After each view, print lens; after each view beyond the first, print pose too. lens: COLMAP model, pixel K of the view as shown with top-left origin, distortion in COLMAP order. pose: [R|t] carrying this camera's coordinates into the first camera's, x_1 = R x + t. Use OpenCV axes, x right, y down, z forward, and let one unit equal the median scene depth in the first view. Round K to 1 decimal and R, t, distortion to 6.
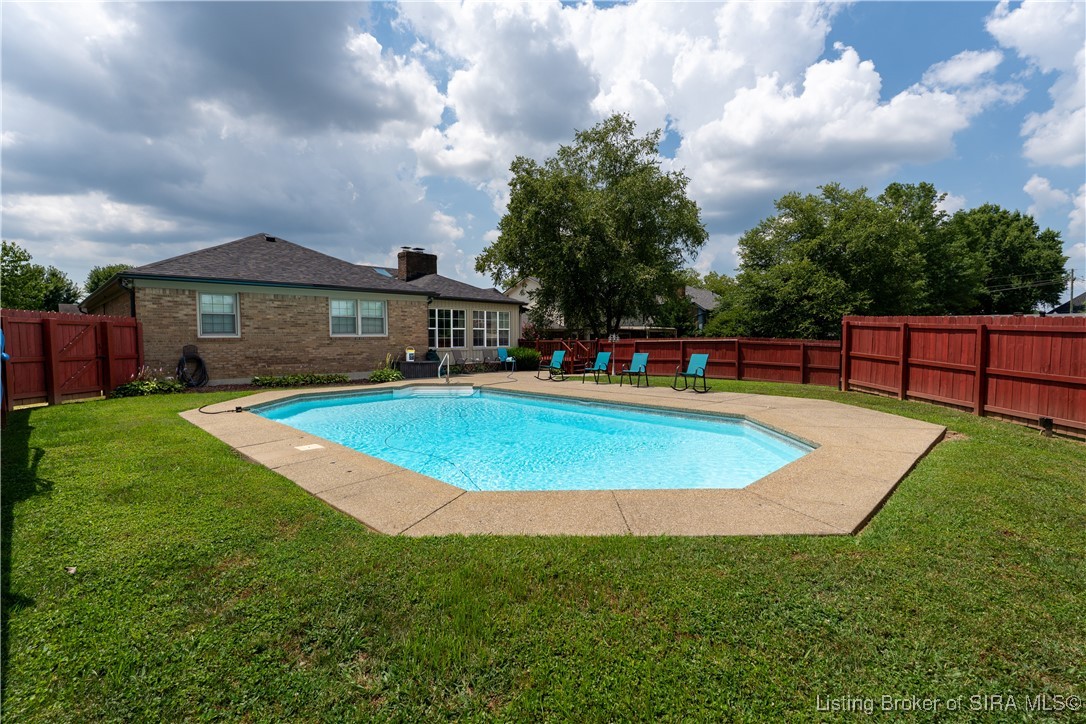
lens RADIAL K [[497.9, 0, 545.5], [0, 497.9, 363.6], [0, 0, 1]] dist [-0.010303, 0.000585]
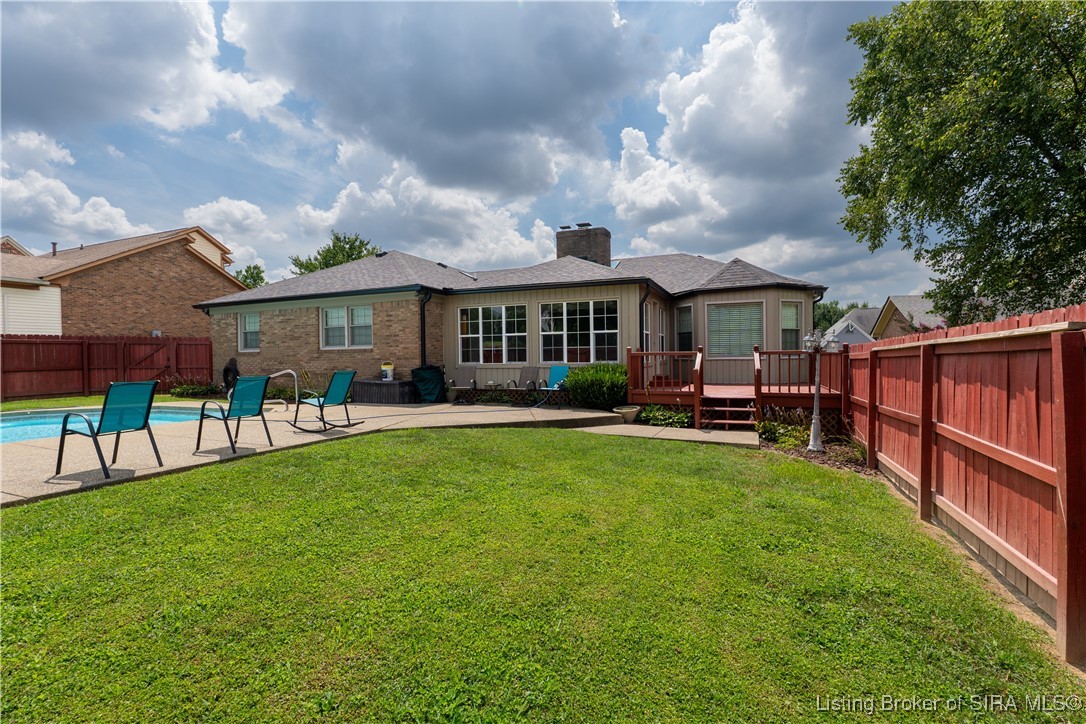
lens RADIAL K [[503.9, 0, 552.0], [0, 503.9, 361.1], [0, 0, 1]] dist [-0.011066, 0.001374]
pose [[0.343363, 0.023135, -0.938918, 0.453049], [-0.032260, 0.999397, 0.012827, -0.045469], [0.938649, 0.025885, 0.343903, 0.837506]]
